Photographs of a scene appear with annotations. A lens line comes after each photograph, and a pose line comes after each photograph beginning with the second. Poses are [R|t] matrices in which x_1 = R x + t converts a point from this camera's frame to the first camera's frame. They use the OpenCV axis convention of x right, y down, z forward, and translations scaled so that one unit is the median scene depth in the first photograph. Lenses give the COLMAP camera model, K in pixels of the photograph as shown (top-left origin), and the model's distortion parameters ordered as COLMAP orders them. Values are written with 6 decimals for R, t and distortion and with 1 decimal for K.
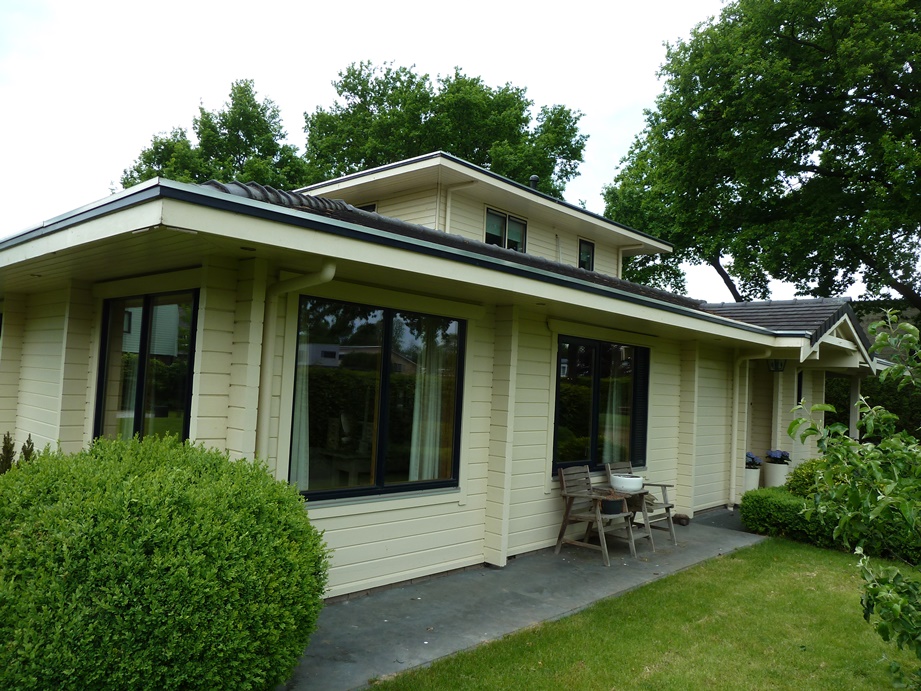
lens RADIAL K [[683.2, 0, 460.5], [0, 683.2, 345.5], [0, 0, 1]] dist [-0.001839, -0.001044]
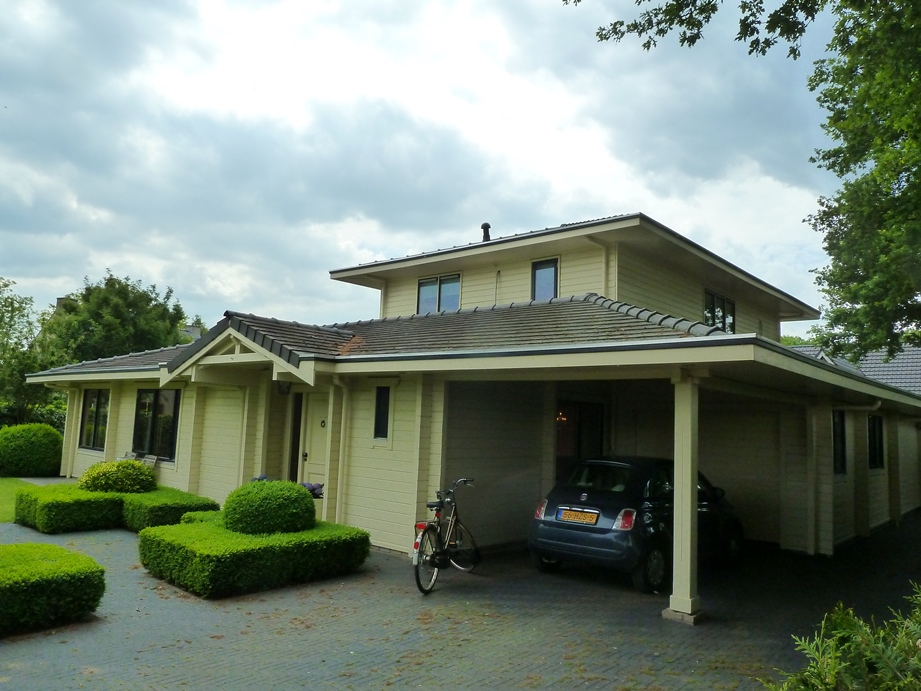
lens RADIAL K [[683.2, 0, 460.5], [0, 683.2, 345.5], [0, 0, 1]] dist [-0.001839, -0.001044]
pose [[0.040541, -0.160459, -0.986210, 1.620760], [0.003769, 0.987039, -0.160439, 0.133980], [0.999171, 0.002788, 0.040620, 1.419761]]
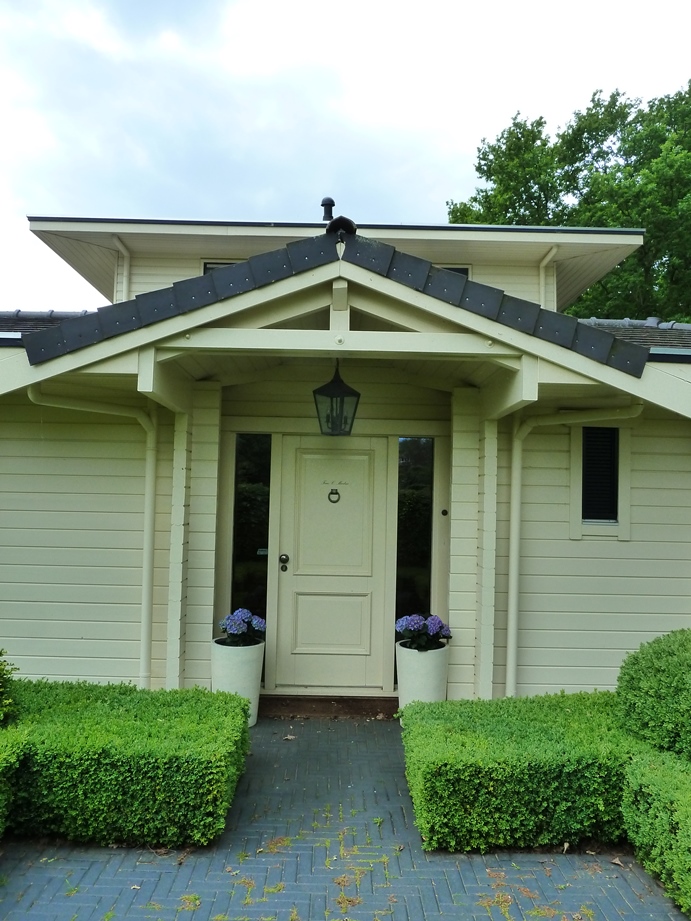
lens RADIAL K [[683.2, 0, 345.5], [0, 683.2, 460.5], [0, 0, 1]] dist [-0.001839, -0.001044]
pose [[0.691312, -0.070547, -0.719104, 0.888600], [0.042350, 0.997467, -0.057142, 0.082727], [0.721314, 0.009049, 0.692549, 0.843957]]
